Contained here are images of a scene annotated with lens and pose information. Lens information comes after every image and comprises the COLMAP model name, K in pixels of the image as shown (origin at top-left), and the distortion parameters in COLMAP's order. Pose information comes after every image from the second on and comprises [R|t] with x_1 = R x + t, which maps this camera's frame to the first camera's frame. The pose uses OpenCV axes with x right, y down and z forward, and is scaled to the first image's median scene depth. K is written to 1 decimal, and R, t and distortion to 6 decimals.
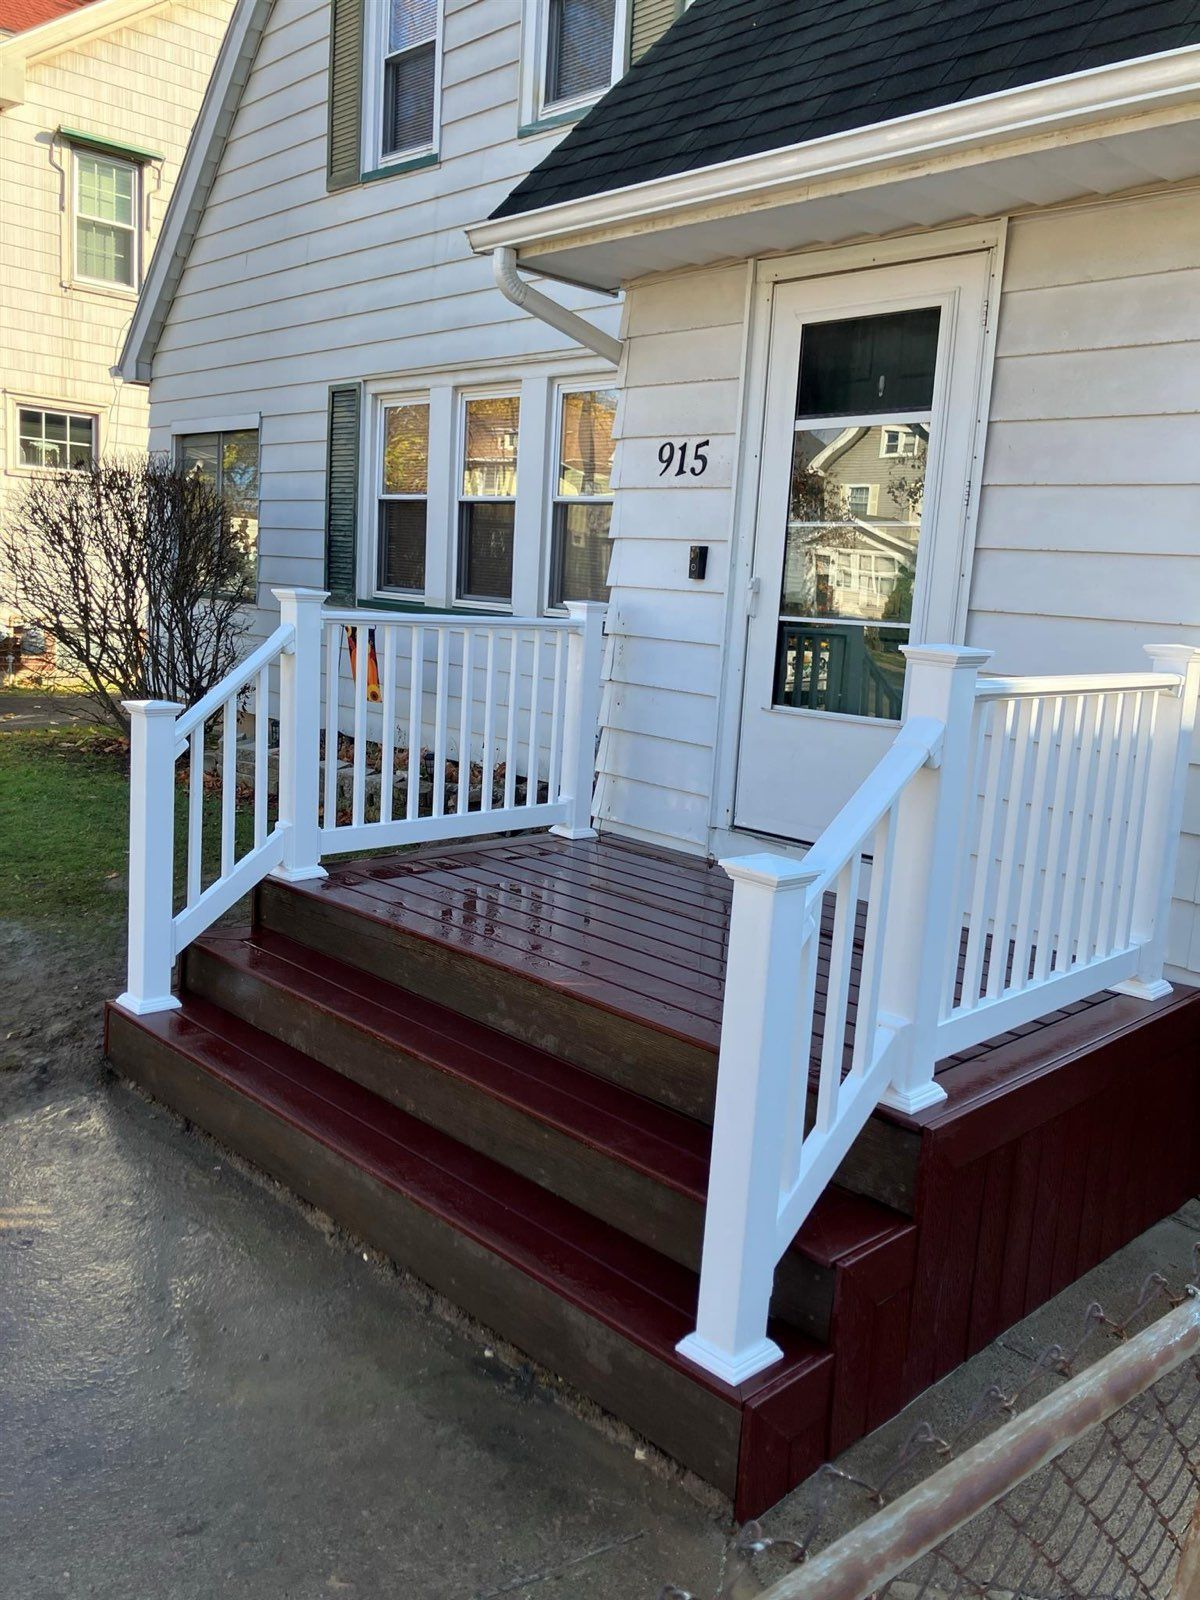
lens RADIAL K [[1262.6, 0, 600.0], [0, 1262.6, 800.0], [0, 0, 1]] dist [-0.009328, 0.005984]
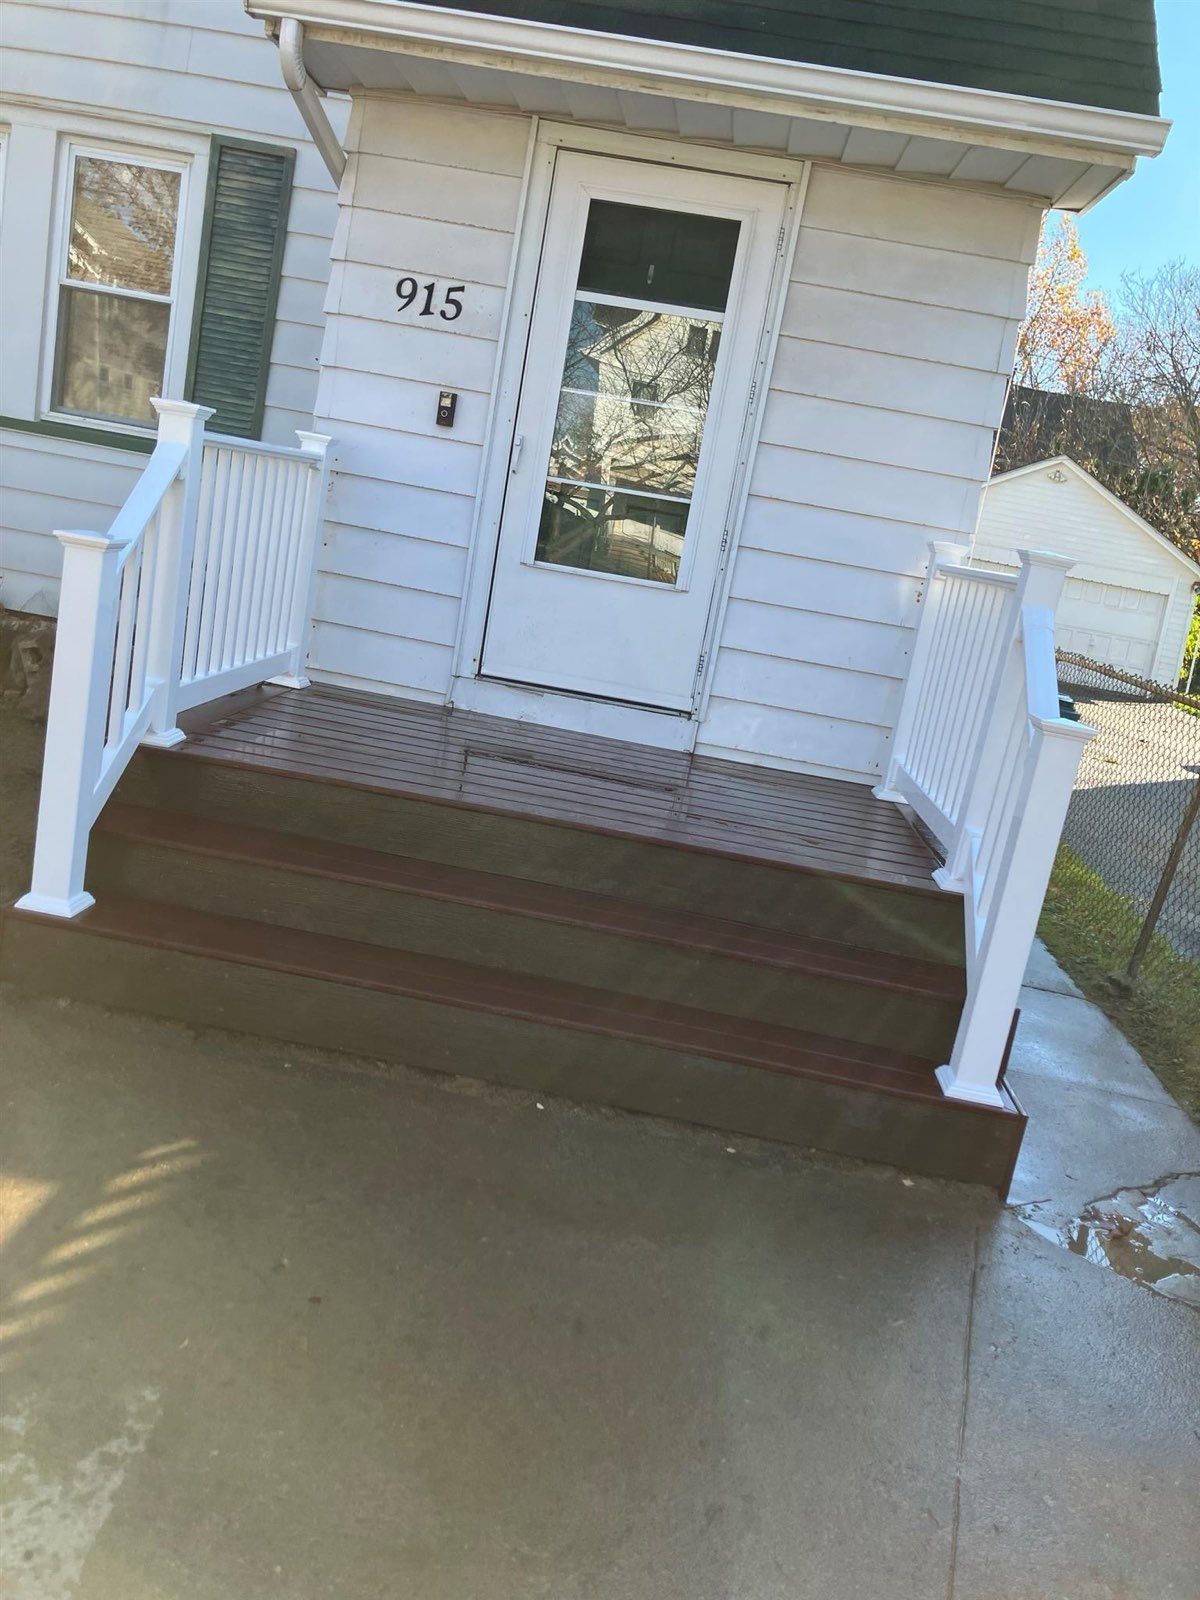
lens RADIAL K [[1280.4, 0, 599.9], [0, 1280.4, 778.4], [0, 0, 1]] dist [-0.008421, -0.006524]
pose [[0.763078, -0.056110, 0.643866, -0.547675], [-0.016236, 0.994246, 0.105886, -0.008464], [-0.646102, -0.091253, 0.757776, 0.142451]]
